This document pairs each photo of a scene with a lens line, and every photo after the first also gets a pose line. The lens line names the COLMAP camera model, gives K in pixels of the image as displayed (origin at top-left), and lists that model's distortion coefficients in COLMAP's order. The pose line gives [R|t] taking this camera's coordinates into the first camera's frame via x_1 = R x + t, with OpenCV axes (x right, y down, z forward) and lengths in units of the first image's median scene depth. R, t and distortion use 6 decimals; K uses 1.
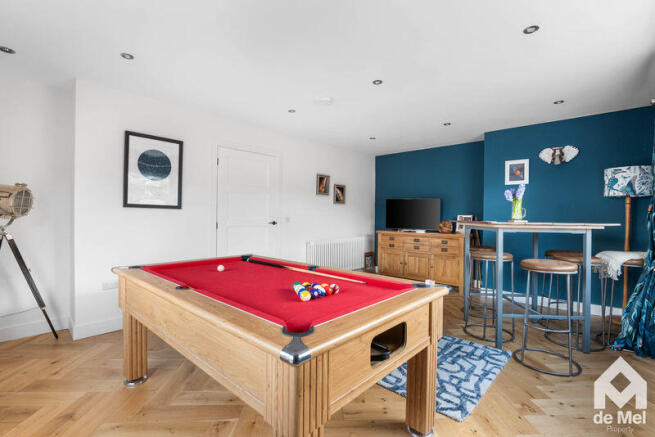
lens RADIAL K [[310.3, 0, 327.6], [0, 310.3, 217.7], [0, 0, 1]] dist [-0.000168, -0.000013]
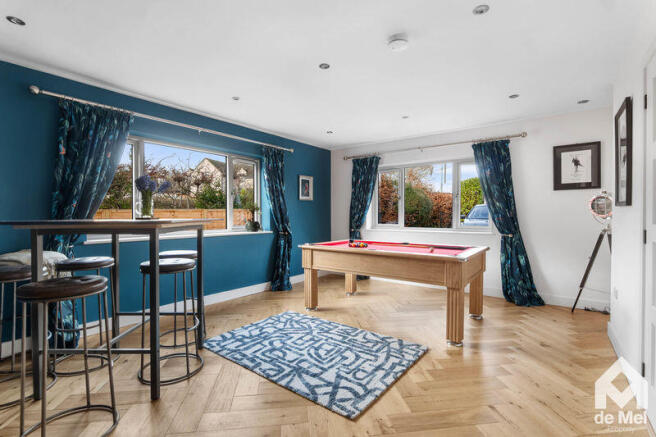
lens RADIAL K [[310.8, 0, 328.0], [0, 310.8, 217.1], [0, 0, 1]] dist [-0.000168, -0.000013]
pose [[-0.995137, -0.008193, -0.098164, 0.258773], [-0.009757, 0.999833, 0.015457, -0.012210], [0.098021, 0.016340, -0.995050, 2.104105]]
